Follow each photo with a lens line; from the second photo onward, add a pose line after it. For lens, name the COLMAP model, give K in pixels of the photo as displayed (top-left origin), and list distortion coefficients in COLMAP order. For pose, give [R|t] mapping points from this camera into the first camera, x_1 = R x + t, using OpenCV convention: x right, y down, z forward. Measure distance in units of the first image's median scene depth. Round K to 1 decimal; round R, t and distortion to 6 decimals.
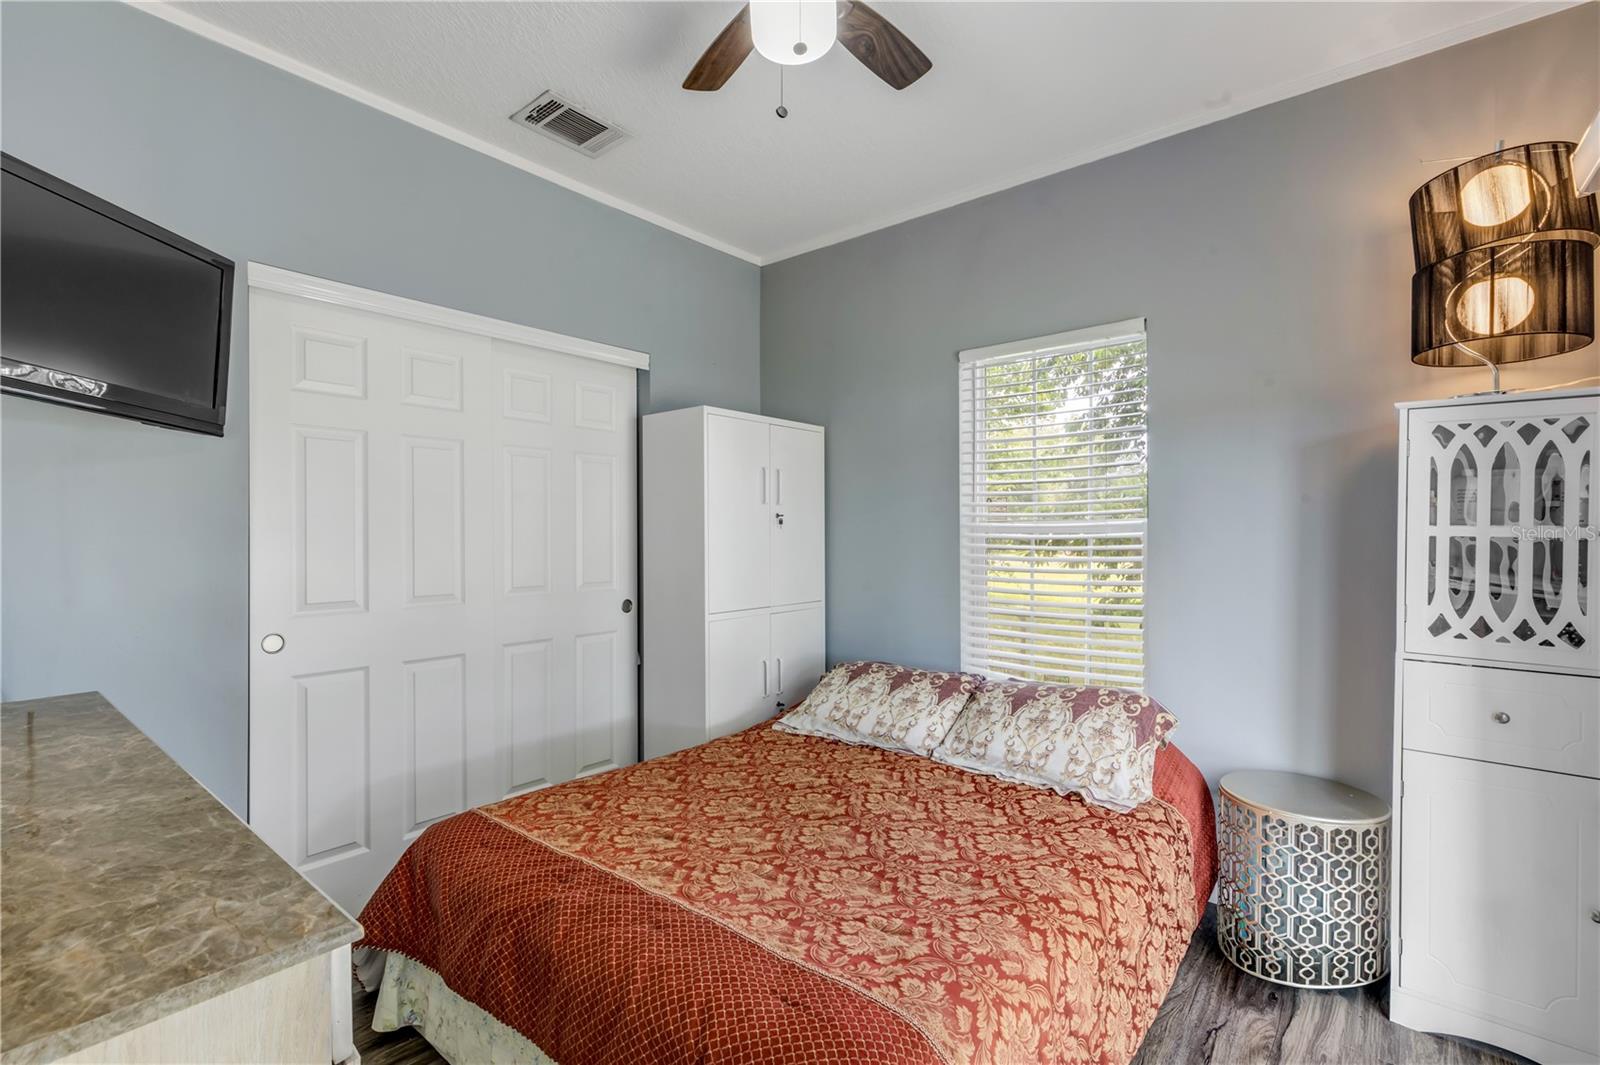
lens RADIAL K [[730.3, 0, 791.5], [0, 730.3, 527.7], [0, 0, 1]] dist [0.008930, -0.000146]
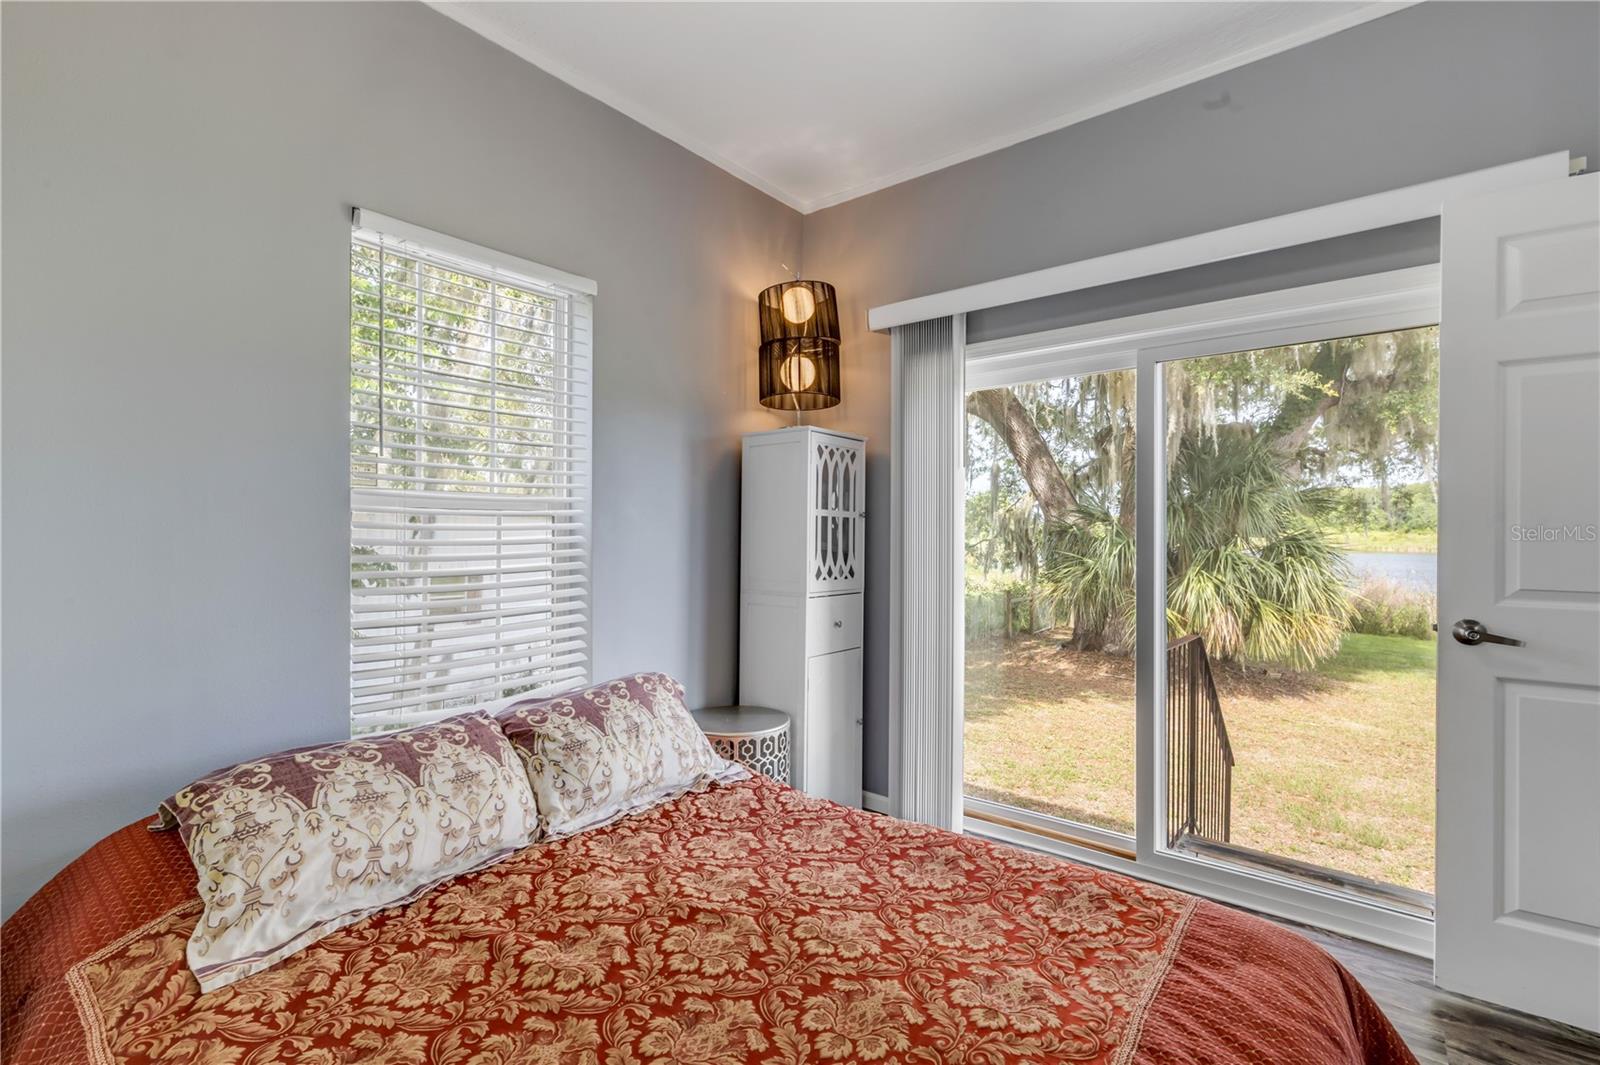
lens RADIAL K [[730.3, 0, 800.4], [0, 730.3, 528.0], [0, 0, 1]] dist [0.008930, -0.000146]
pose [[-0.034794, 0.002453, 0.999391, -0.649627], [-0.011101, 0.999934, -0.002840, 0.041882], [-0.999333, -0.011193, -0.034765, 1.072345]]
